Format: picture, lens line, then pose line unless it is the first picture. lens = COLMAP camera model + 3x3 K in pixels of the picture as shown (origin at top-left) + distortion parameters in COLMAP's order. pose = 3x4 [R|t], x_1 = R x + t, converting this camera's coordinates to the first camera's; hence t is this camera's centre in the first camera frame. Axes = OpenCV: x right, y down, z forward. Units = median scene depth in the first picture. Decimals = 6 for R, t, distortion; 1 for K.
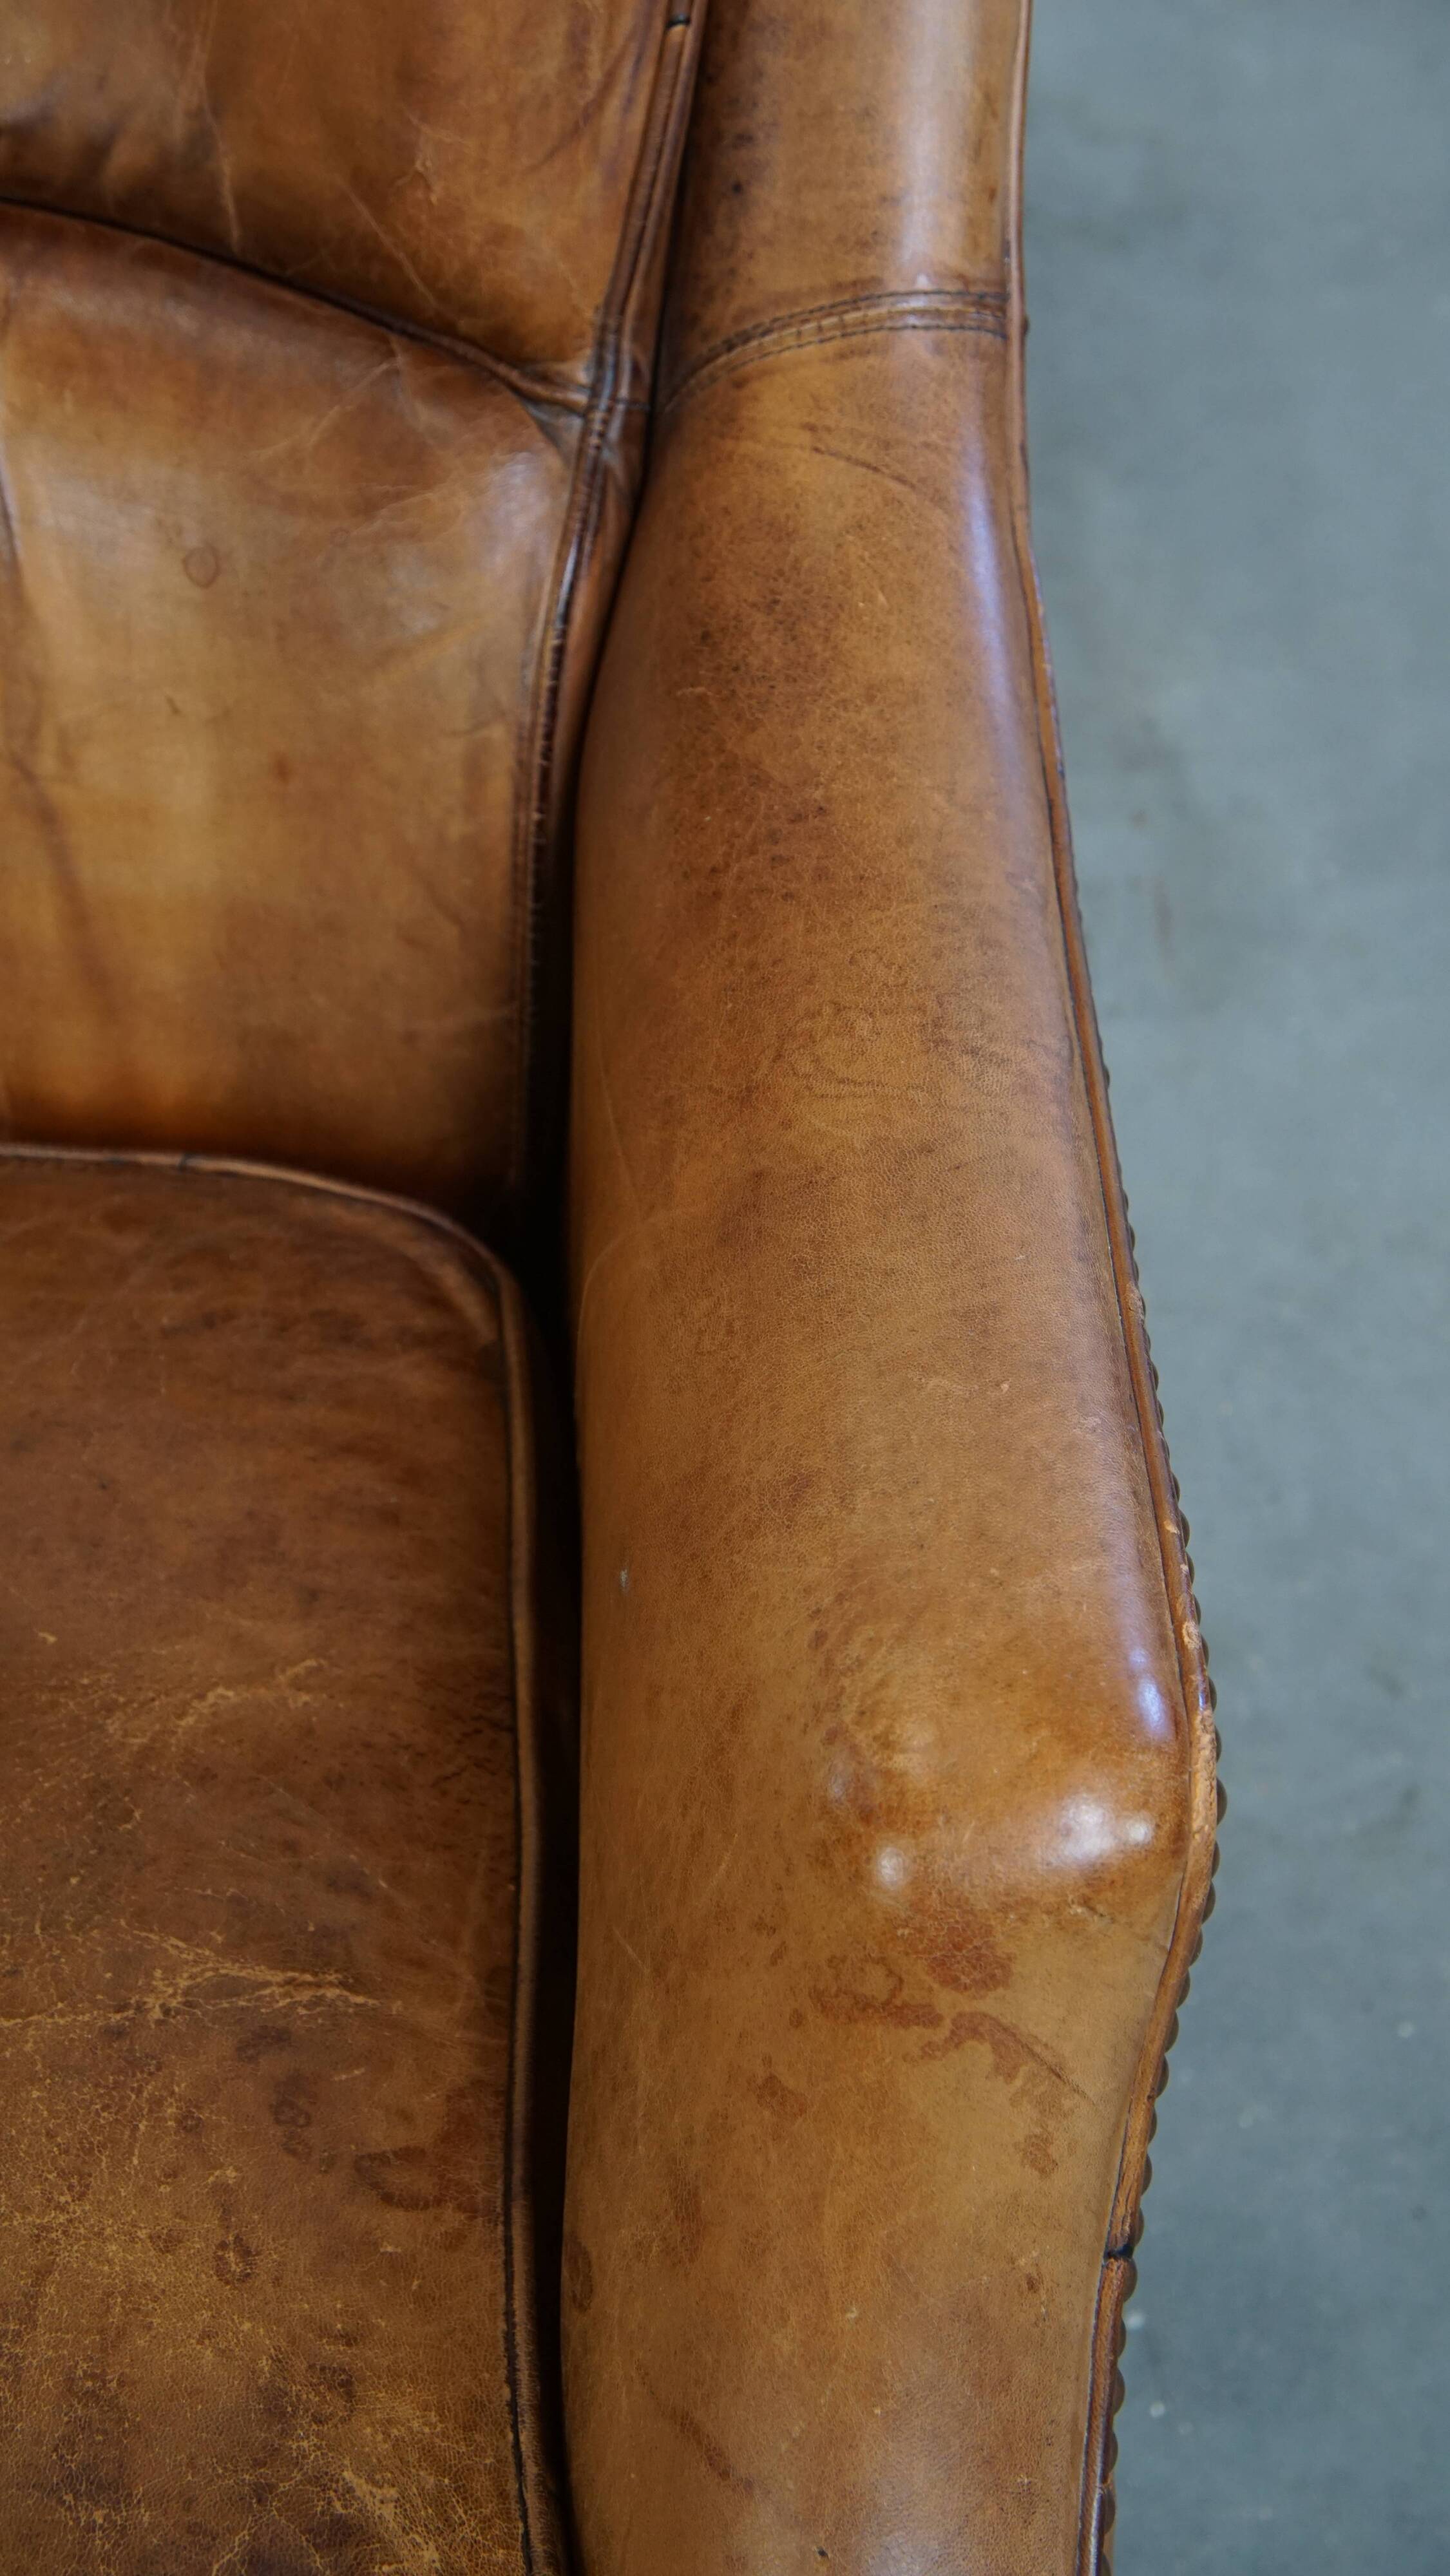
lens RADIAL K [[3737.1, 0, 718.7], [0, 3737.1, 1277.7], [0, 0, 1]] dist [0.114313, 0.578527]
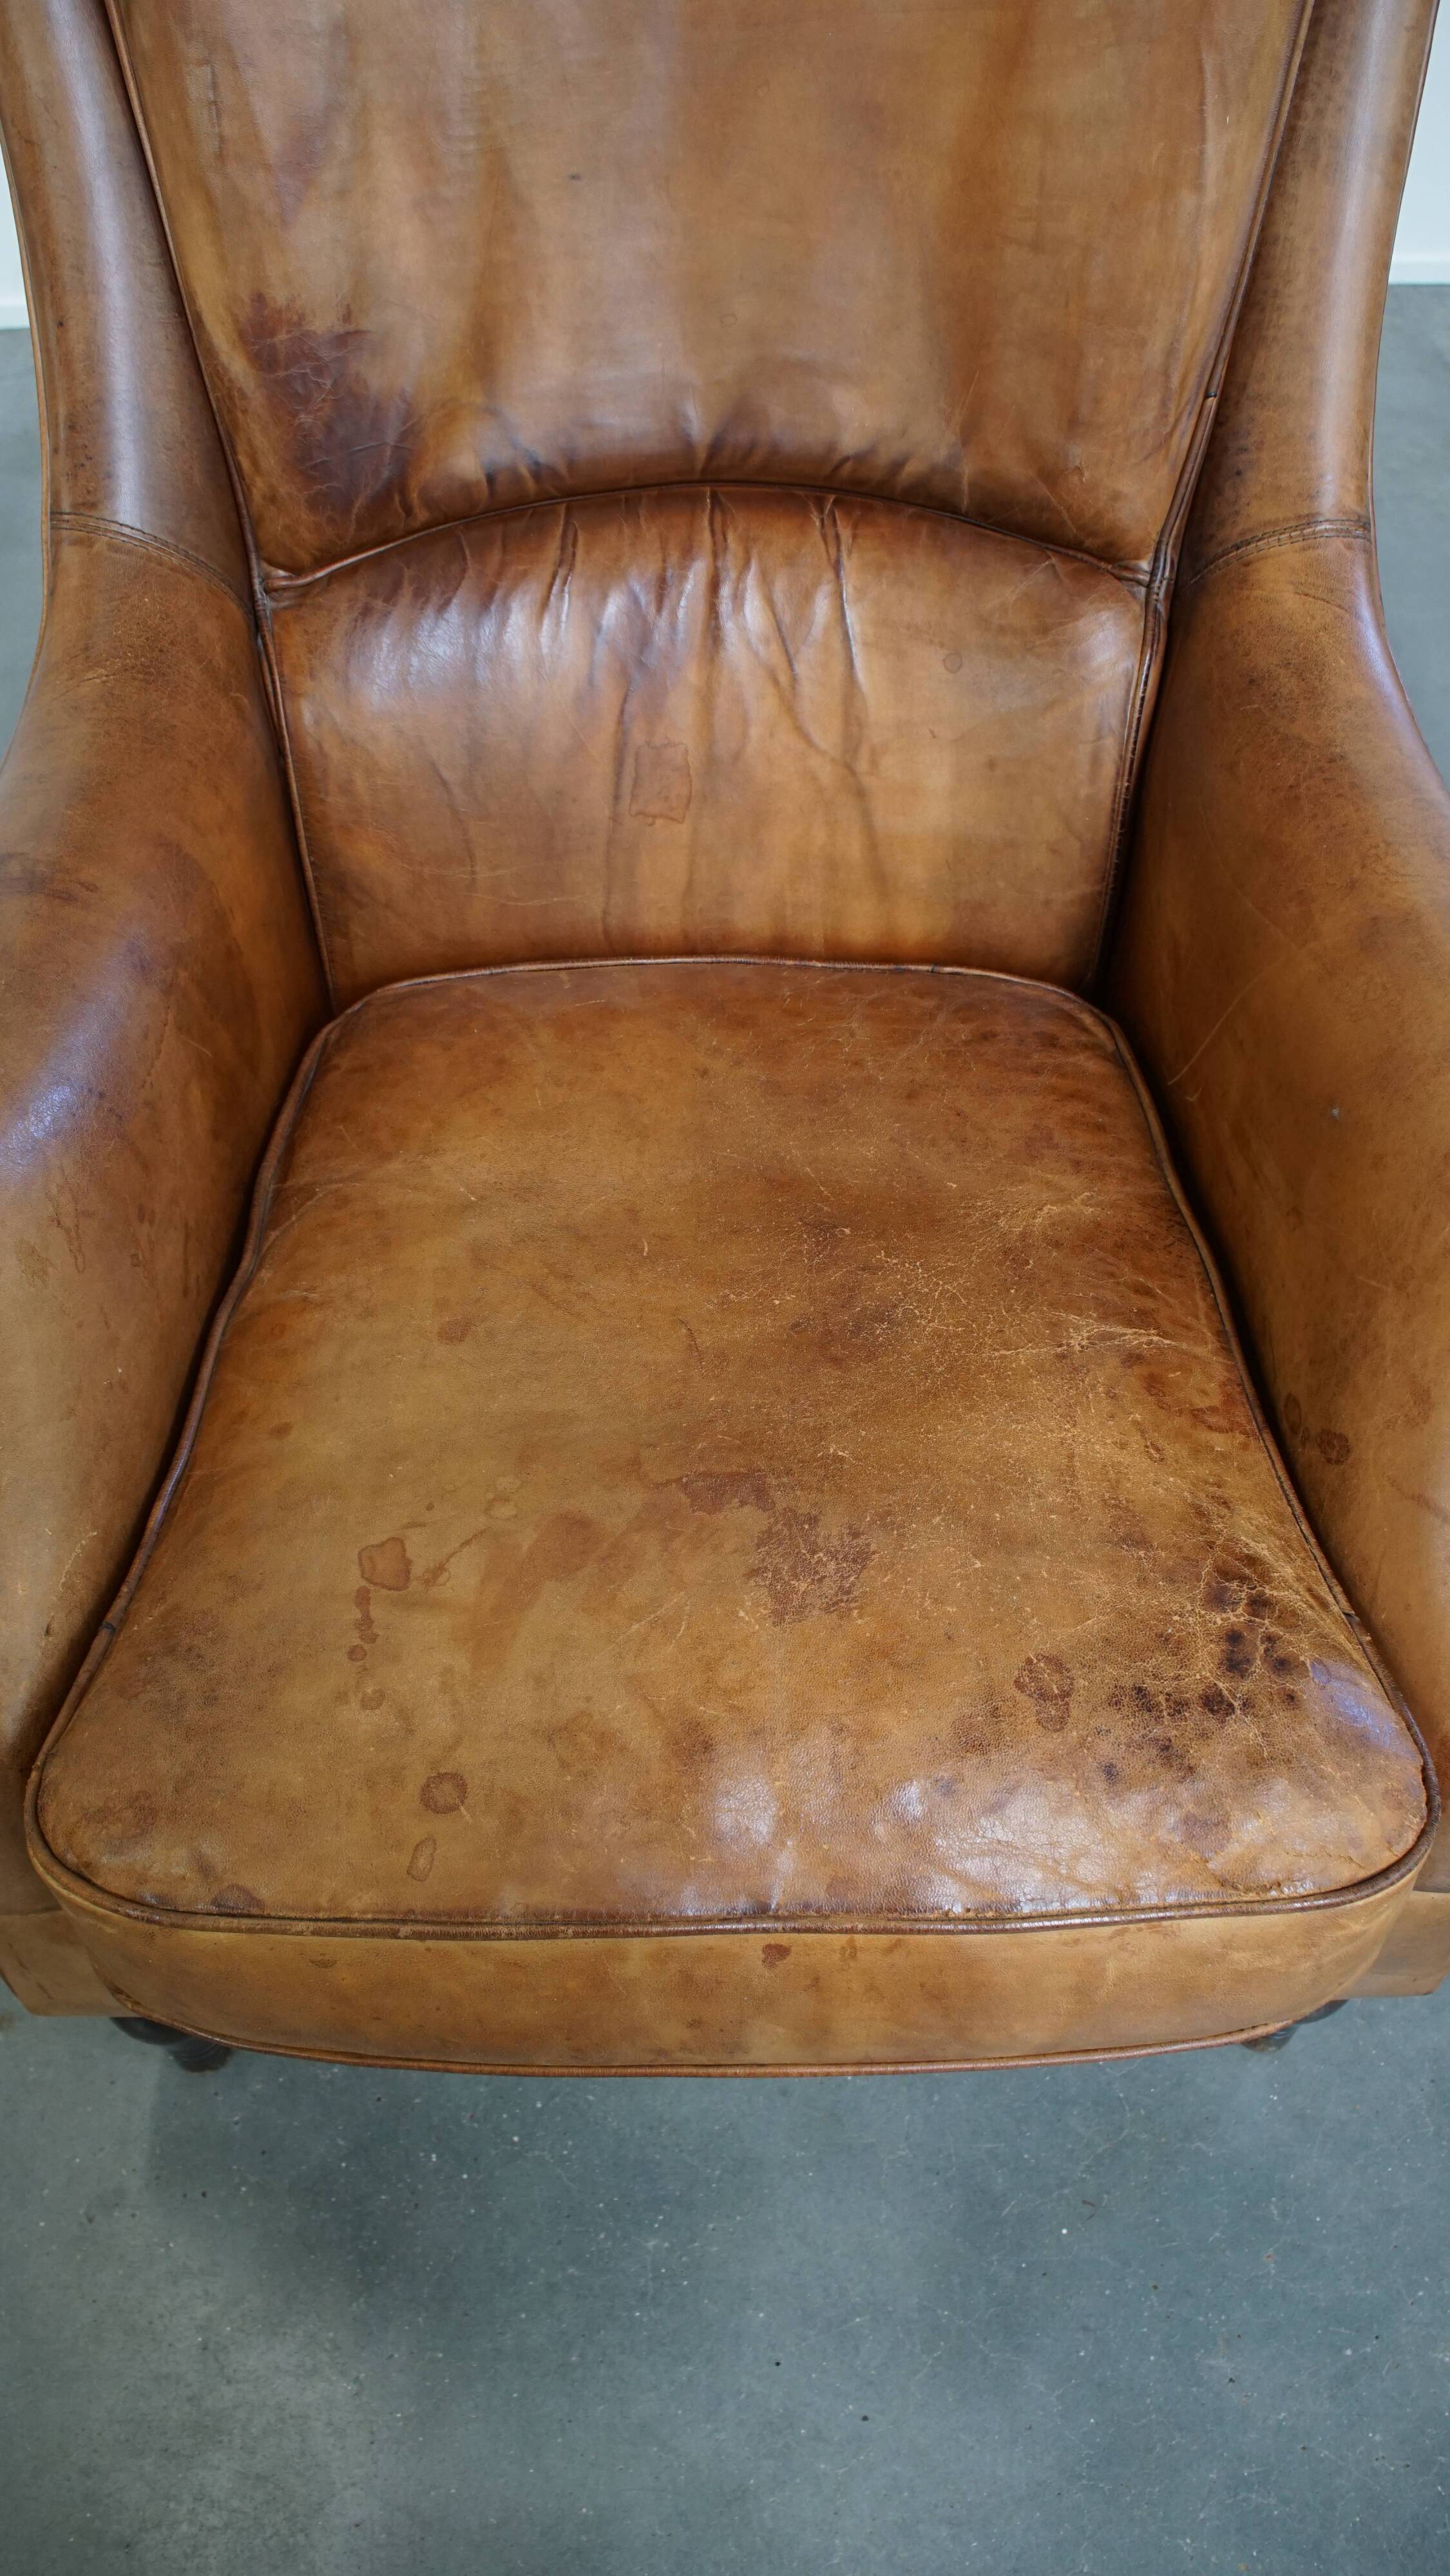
lens RADIAL K [[2047.1, 0, 701.1], [0, 2047.1, 1277.8], [0, 0, 1]] dist [-0.181170, 0.133445]
pose [[0.998993, -0.028740, 0.034464, -0.347596], [0.027873, 0.999289, 0.025375, 0.113582], [-0.035168, -0.024389, 0.999084, -0.060063]]
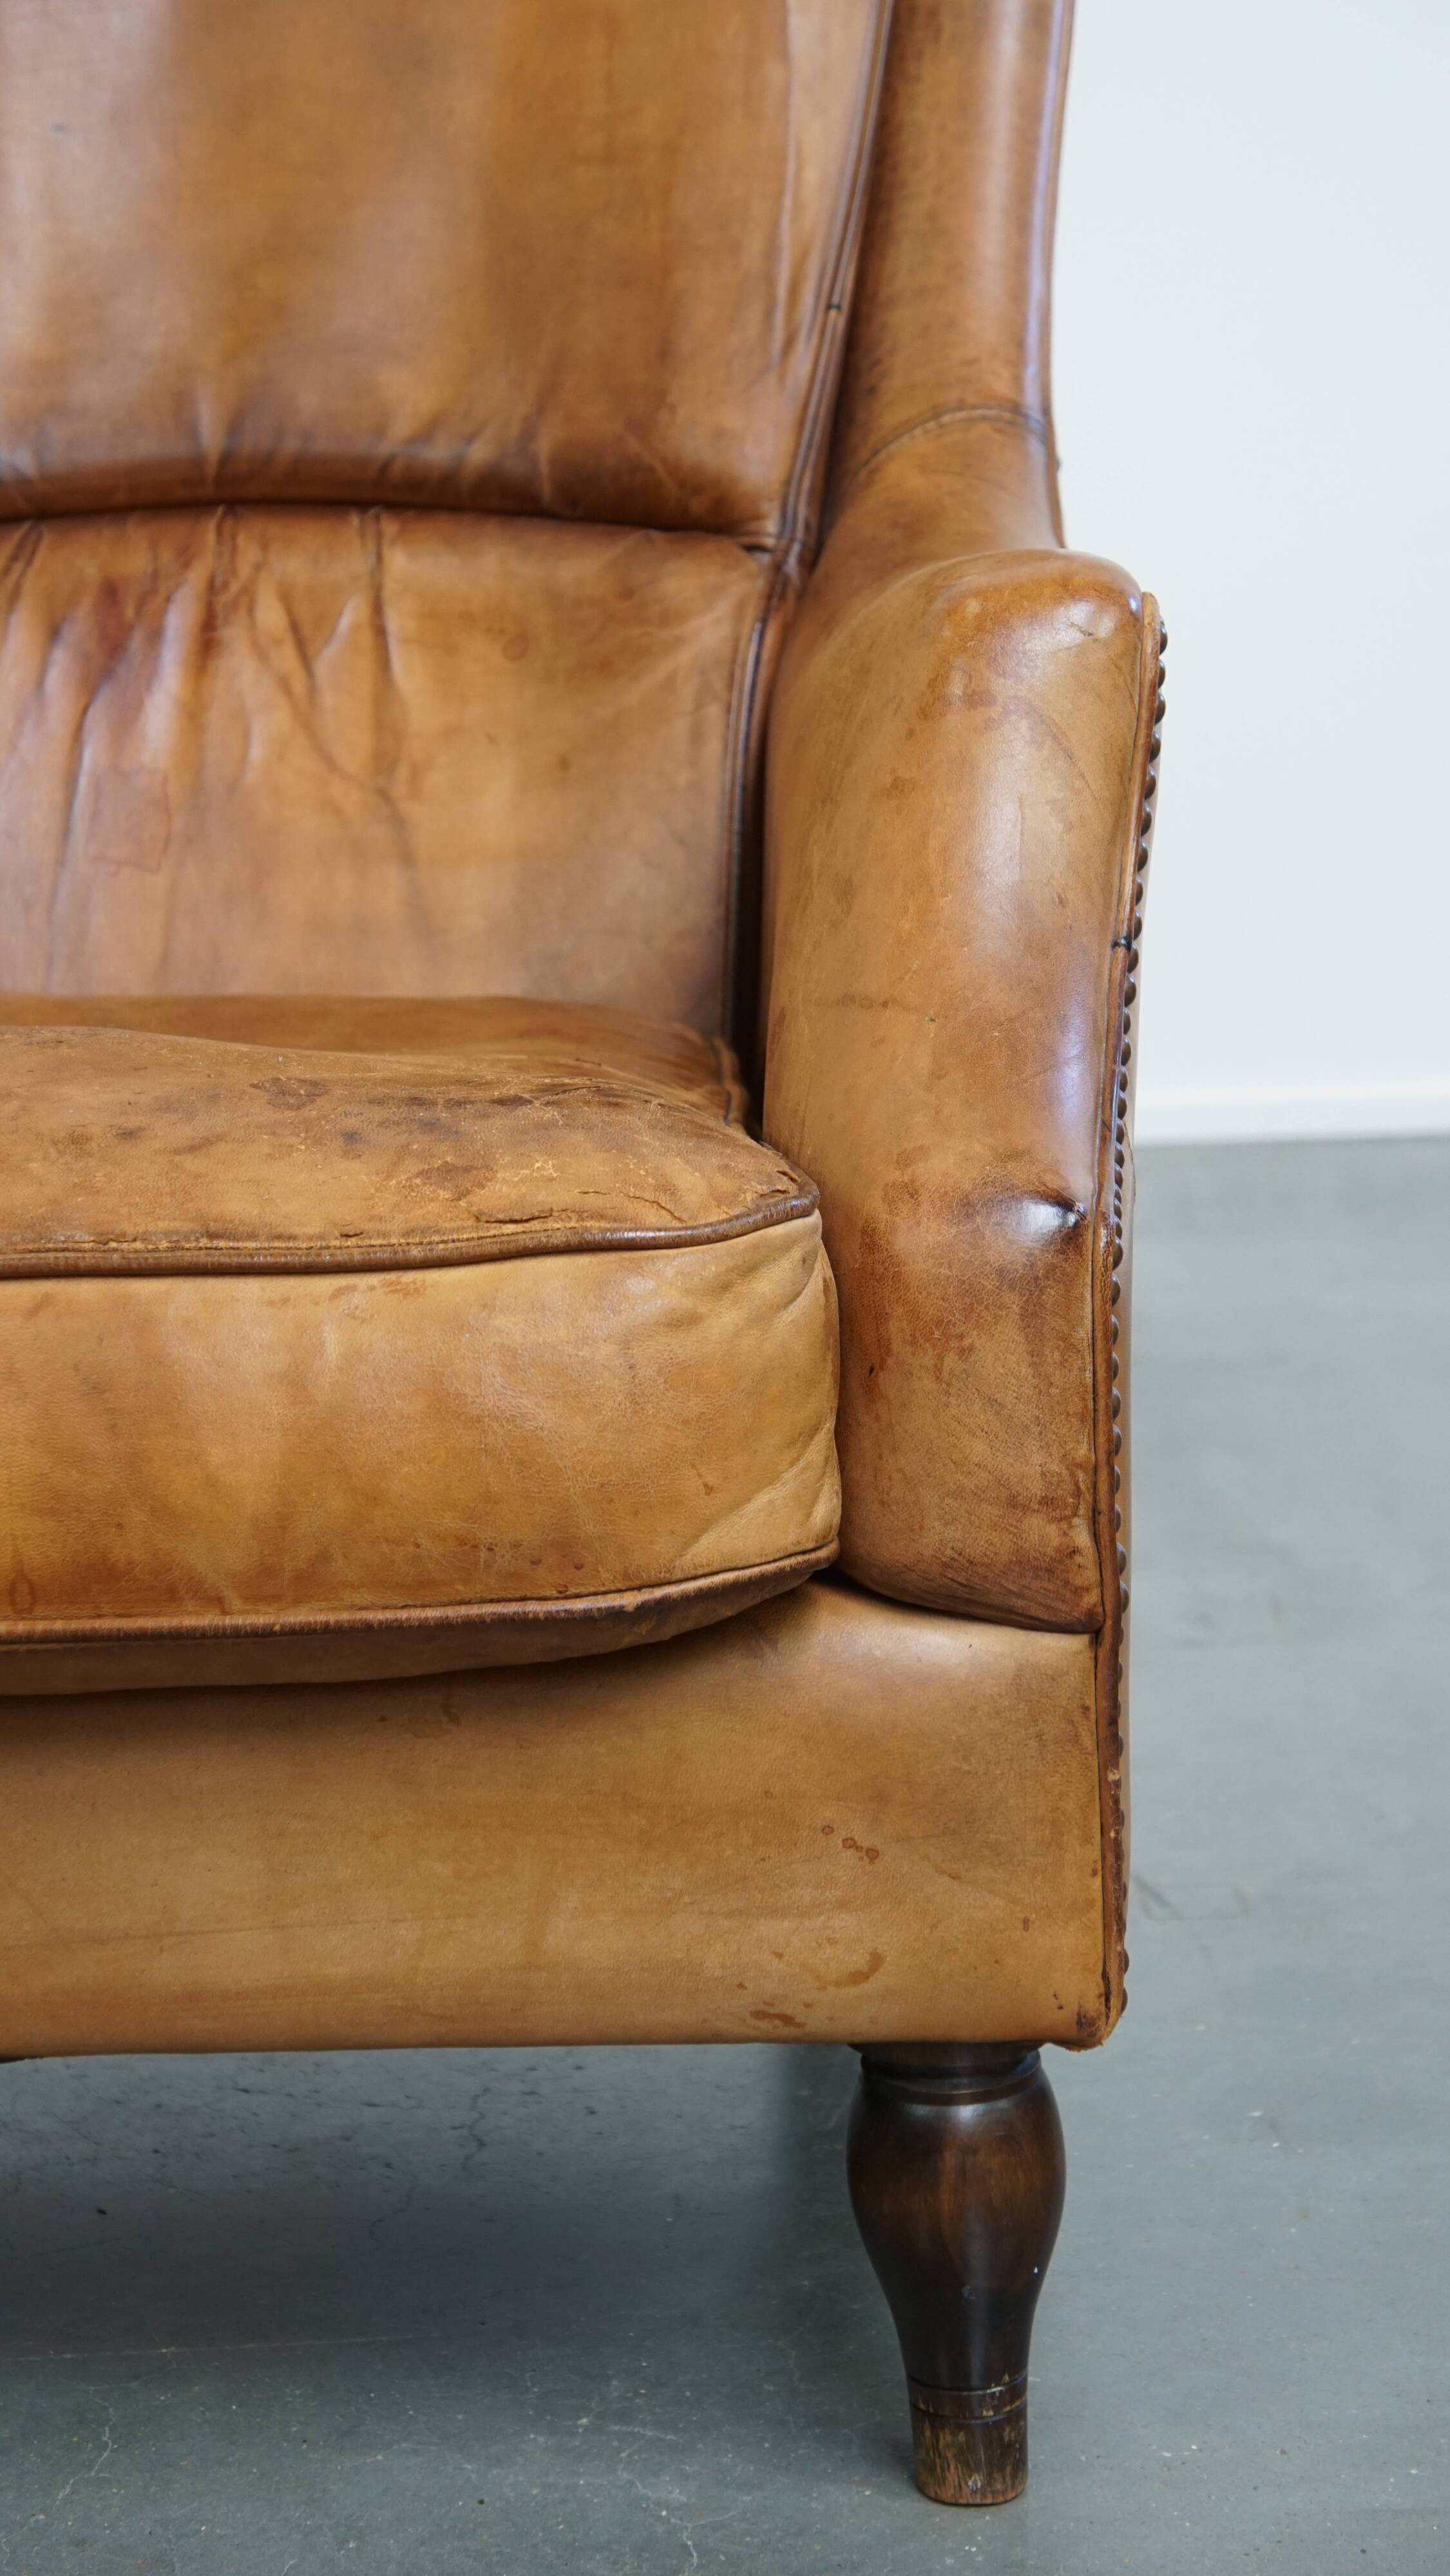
lens RADIAL K [[4820.5, 0, 725.0], [0, 4820.5, 1288.0], [0, 0, 1]] dist [0.292855, 0.114450]
pose [[0.999351, -0.016370, -0.032096, 0.003040], [-0.005522, 0.810704, -0.585430, 1.258674], [0.035604, 0.585228, 0.810087, -0.444716]]
